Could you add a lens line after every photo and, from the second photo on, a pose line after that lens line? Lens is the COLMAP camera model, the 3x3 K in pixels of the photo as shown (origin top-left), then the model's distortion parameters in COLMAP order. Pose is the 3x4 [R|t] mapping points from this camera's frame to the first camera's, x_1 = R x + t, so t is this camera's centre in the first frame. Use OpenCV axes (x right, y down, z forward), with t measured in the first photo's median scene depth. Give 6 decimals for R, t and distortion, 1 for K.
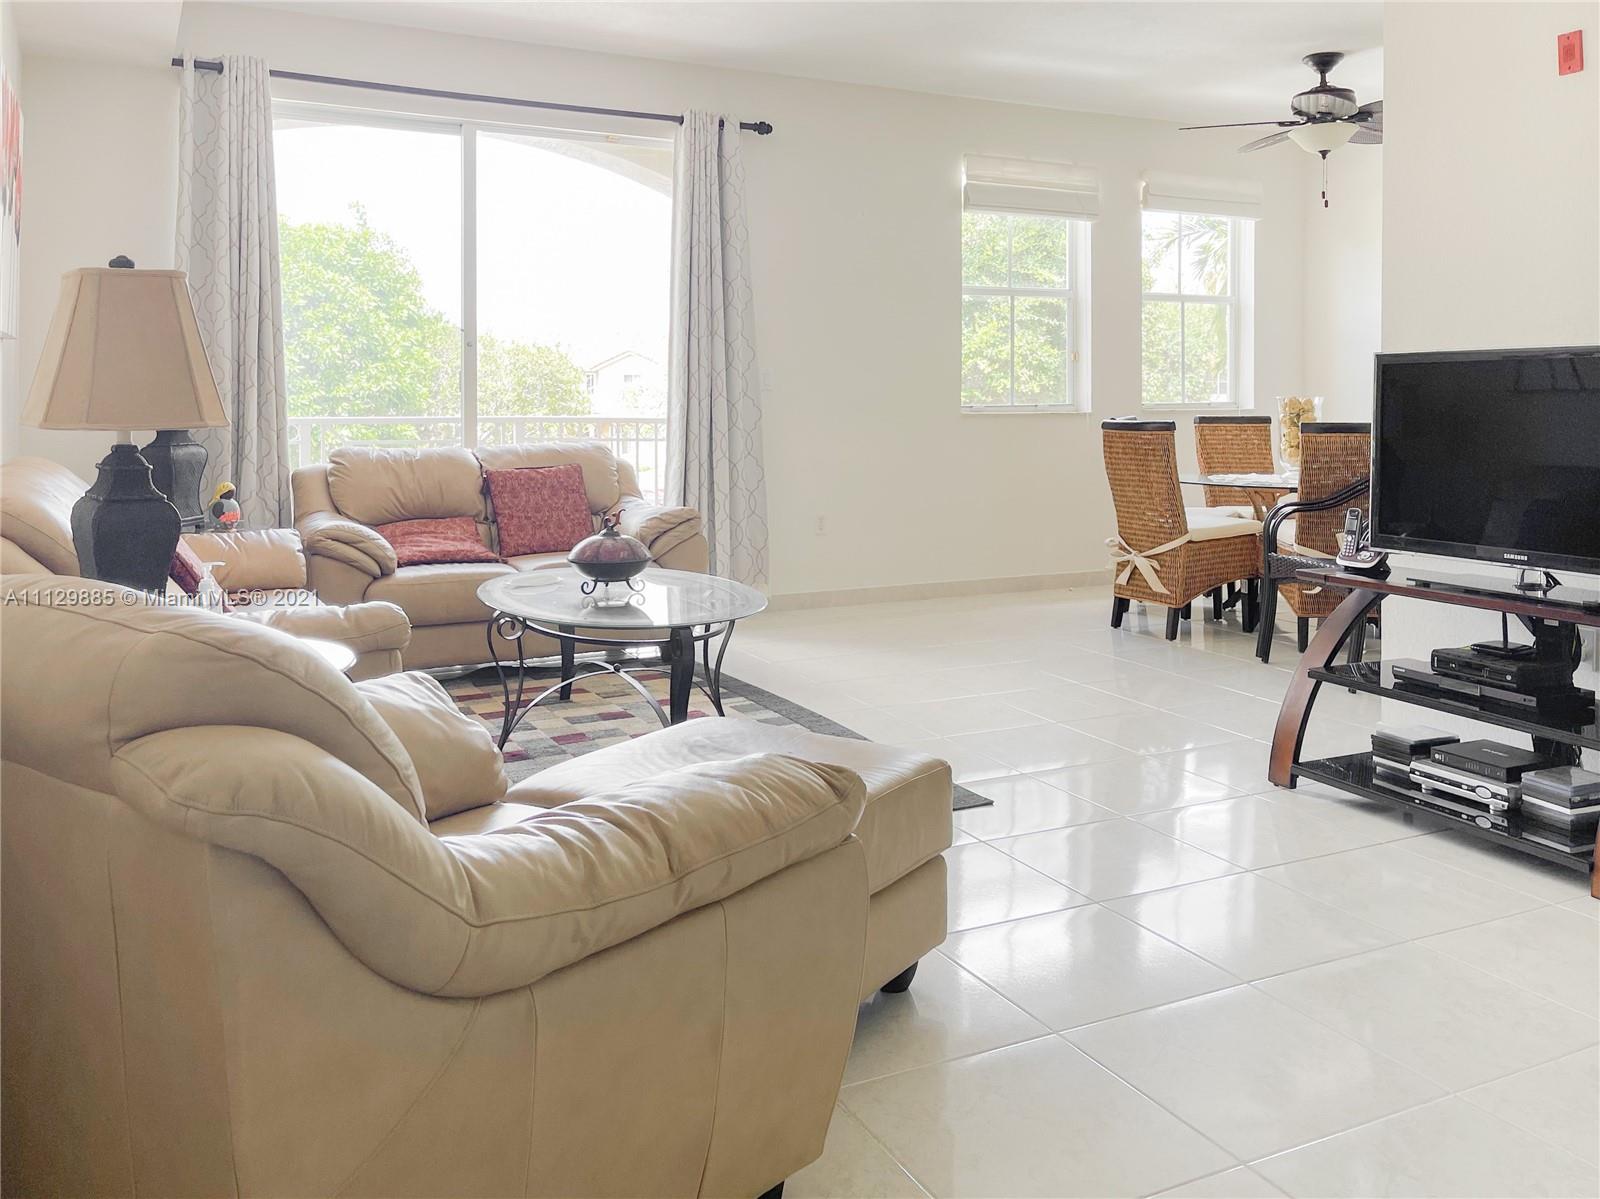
lens RADIAL K [[1301.4, 0, 805.6], [0, 1301.4, 558.3], [0, 0, 1]] dist [0.001989, -0.000156]
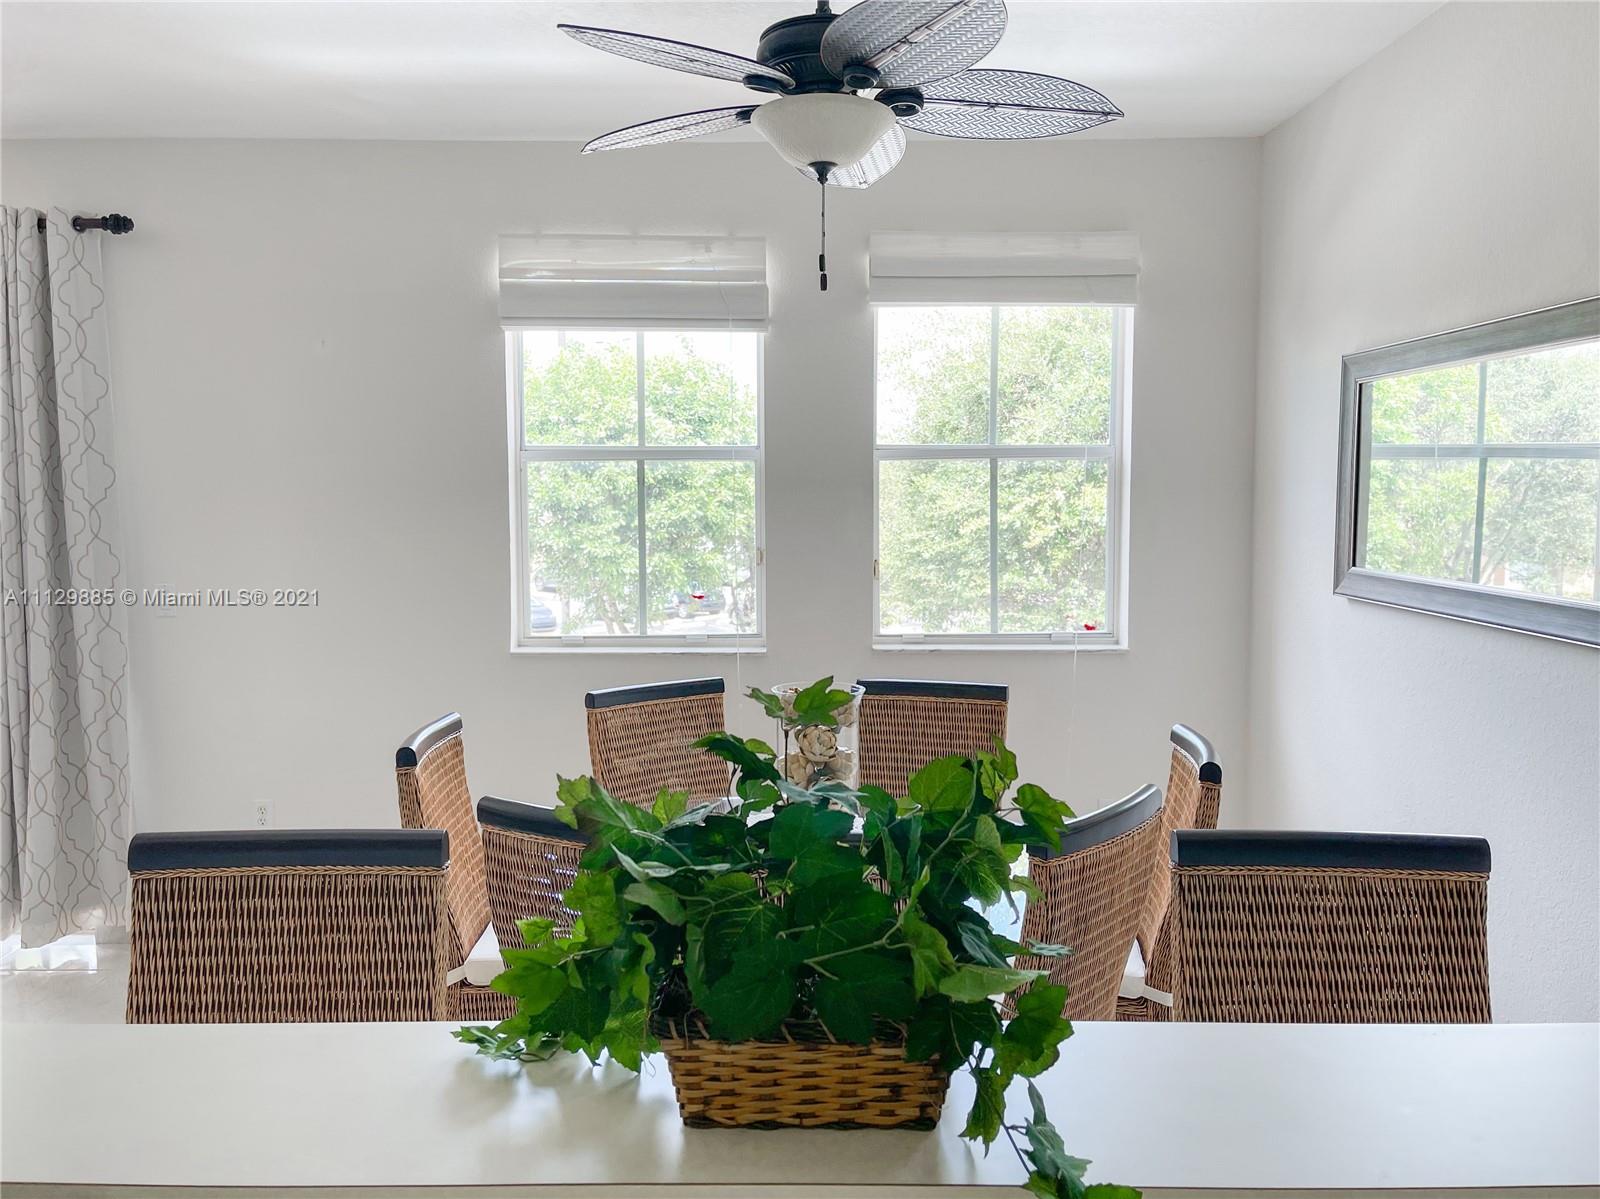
lens RADIAL K [[1204.2, 0, 800.0], [0, 1204.2, 599.5], [0, 0, 1]] dist [0.018354, 0.000496]
pose [[0.903728, 0.040399, -0.426197, 0.537457], [-0.047716, 0.998840, -0.006500, -0.159285], [0.425440, 0.026211, 0.904607, 0.611703]]
